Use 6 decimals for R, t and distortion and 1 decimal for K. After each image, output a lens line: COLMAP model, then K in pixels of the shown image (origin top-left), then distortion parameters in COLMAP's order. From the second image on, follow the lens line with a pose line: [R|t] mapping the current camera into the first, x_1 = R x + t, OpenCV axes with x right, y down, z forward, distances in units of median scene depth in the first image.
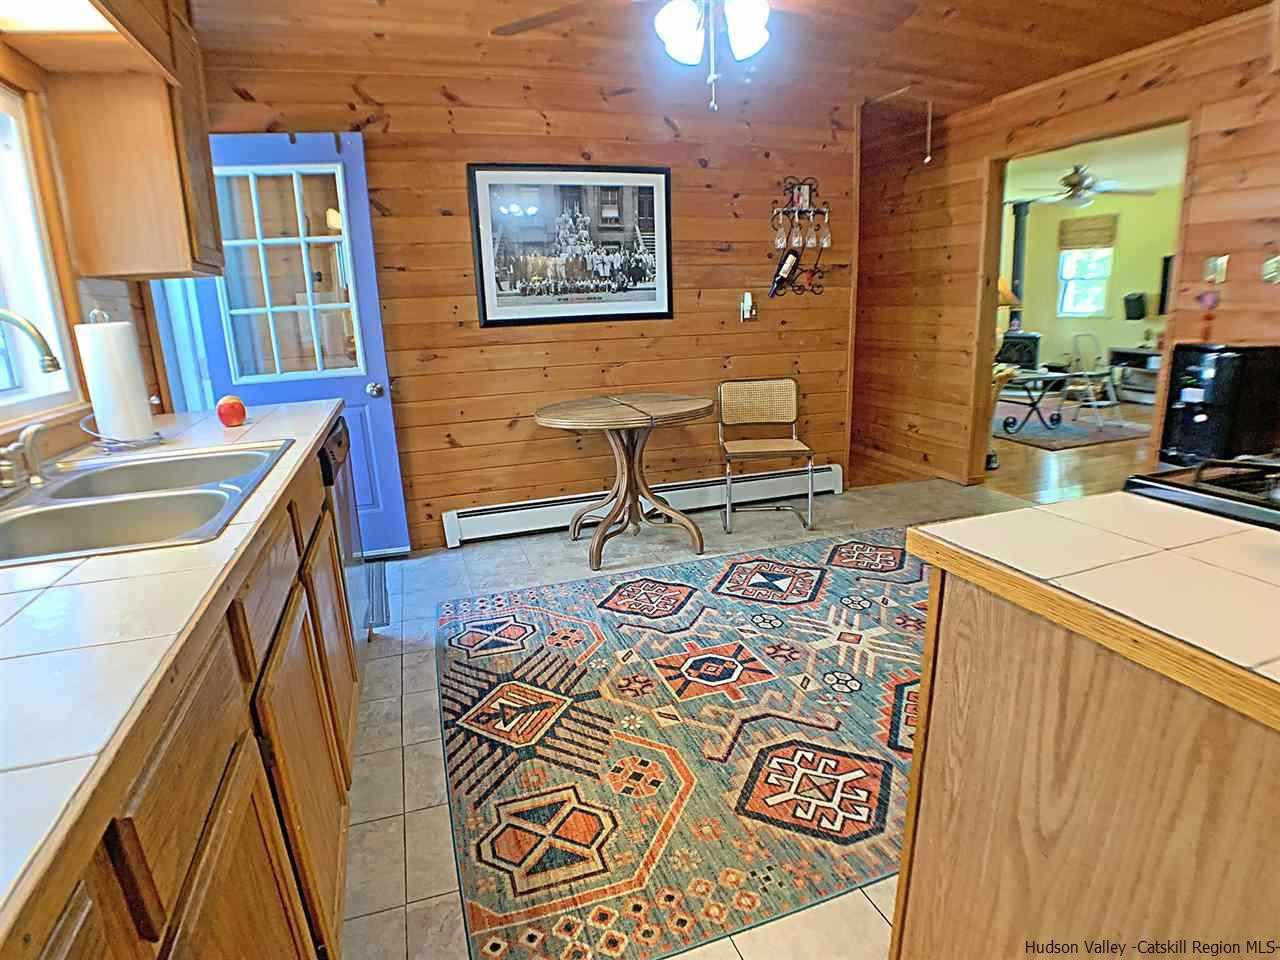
lens RADIAL K [[695.0, 0, 640.1], [0, 695.0, 477.5], [0, 0, 1]] dist [-0.070867, 0.007899]
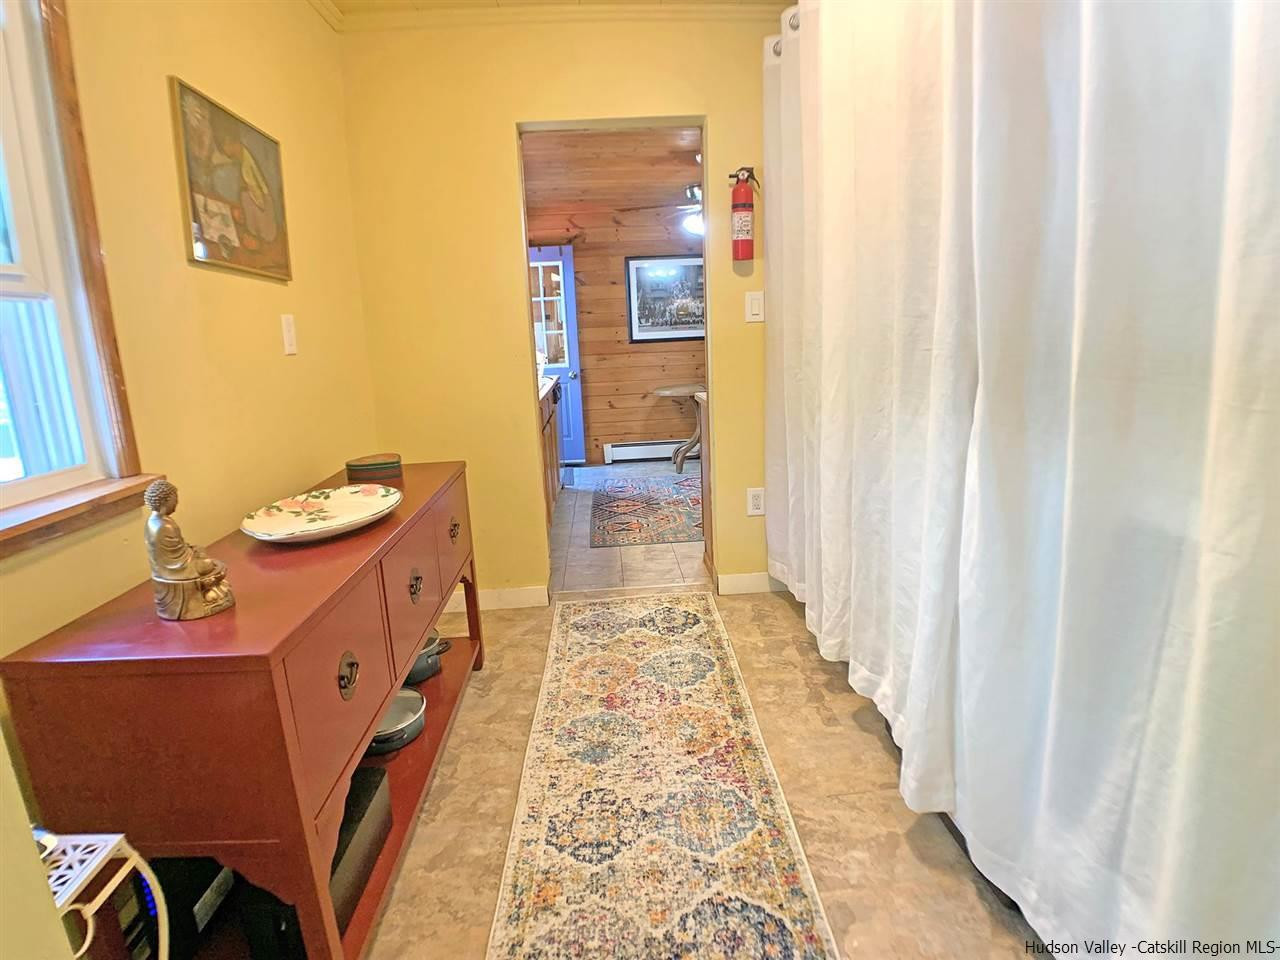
lens RADIAL K [[695.0, 0, 641.7], [0, 695.0, 484.2], [0, 0, 1]] dist [-0.070867, 0.007899]
pose [[0.965631, 0.052344, -0.254591, 0.307602], [-0.056362, 0.998374, -0.008511, 0.180806], [0.253731, 0.022568, 0.967011, -0.814645]]
